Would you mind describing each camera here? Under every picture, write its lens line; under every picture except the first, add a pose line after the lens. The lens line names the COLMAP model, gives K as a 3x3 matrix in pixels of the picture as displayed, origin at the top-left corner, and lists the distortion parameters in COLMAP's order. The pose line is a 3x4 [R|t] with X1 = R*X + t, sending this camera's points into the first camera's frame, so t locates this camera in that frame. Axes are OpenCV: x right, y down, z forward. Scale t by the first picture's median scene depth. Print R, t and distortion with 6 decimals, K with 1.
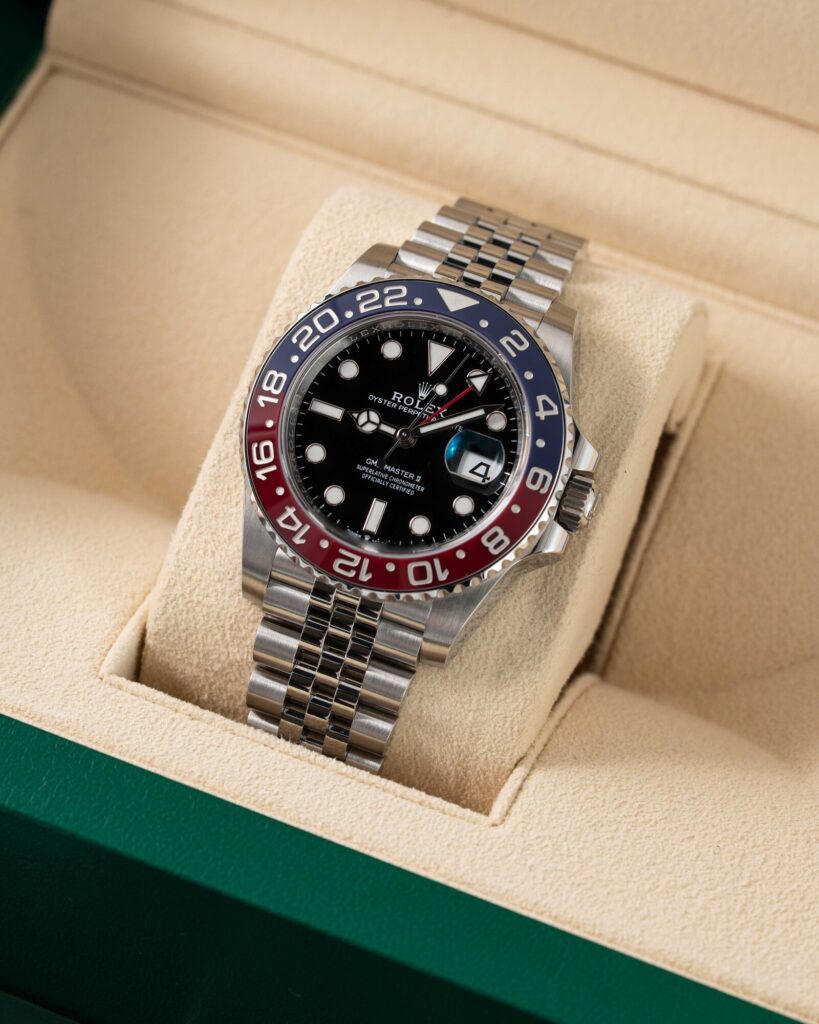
lens RADIAL K [[4575.0, 0, 405.7], [0, 4575.0, 507.2], [0, 0, 1]] dist [-0.004622, 0.000000]
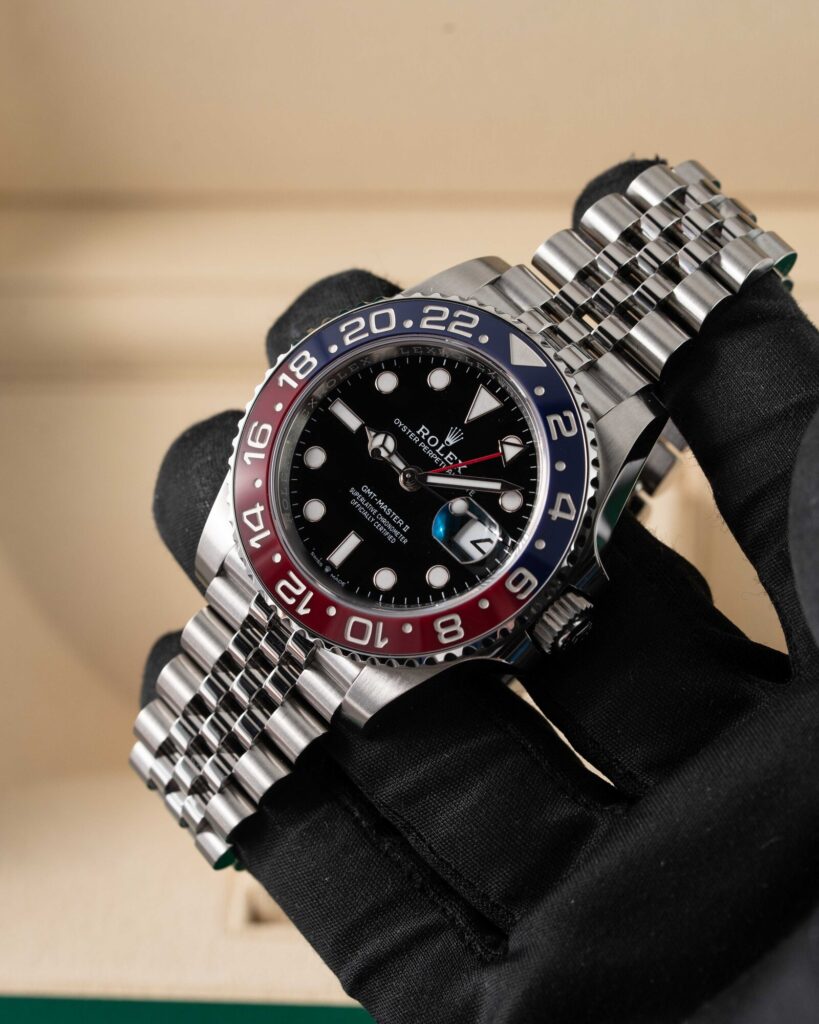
lens RADIAL K [[4575.0, 0, 408.0], [0, 4575.0, 511.6], [0, 0, 1]] dist [-0.004622, 0.000000]
pose [[0.904463, 0.373402, -0.206196, 0.181841], [-0.355007, 0.926947, 0.121405, -0.115234], [0.236466, -0.036605, 0.970950, 0.146495]]
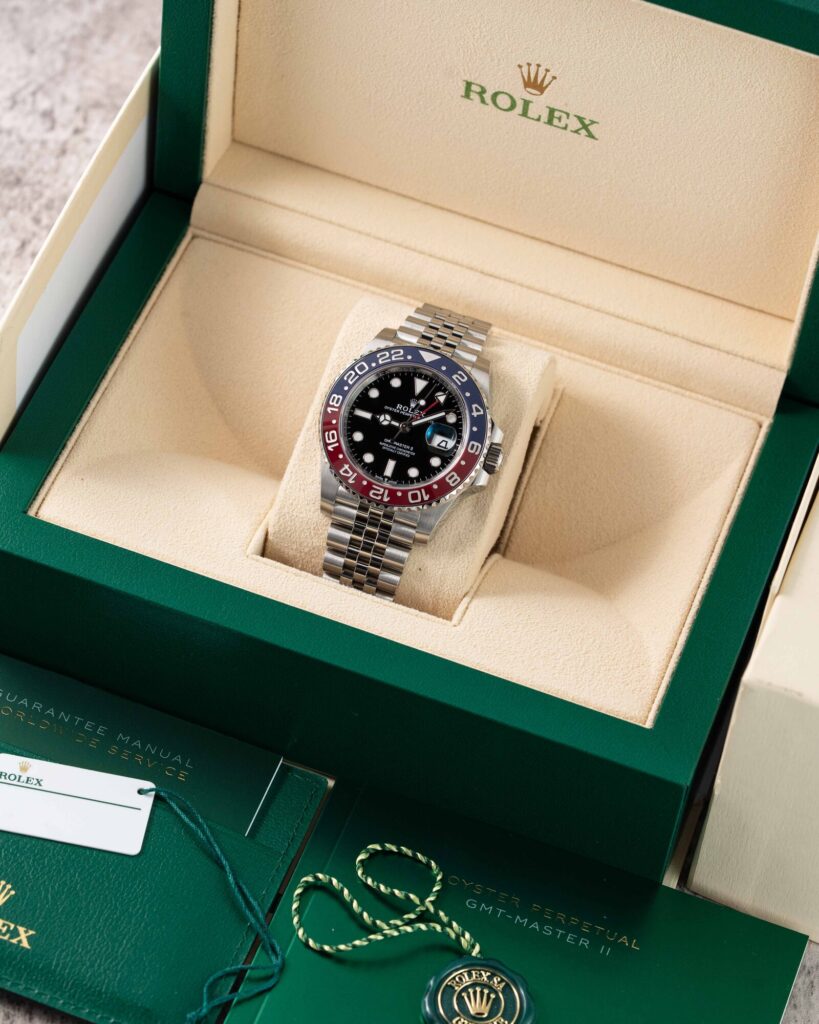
lens RADIAL K [[4575.0, 0, 411.3], [0, 4575.0, 513.1], [0, 0, 1]] dist [-0.004622, 0.000000]
pose [[0.998331, -0.018326, 0.054773, -0.103428], [0.019347, 0.999648, -0.018173, 0.055967], [-0.054421, 0.019202, 0.998333, -0.929013]]
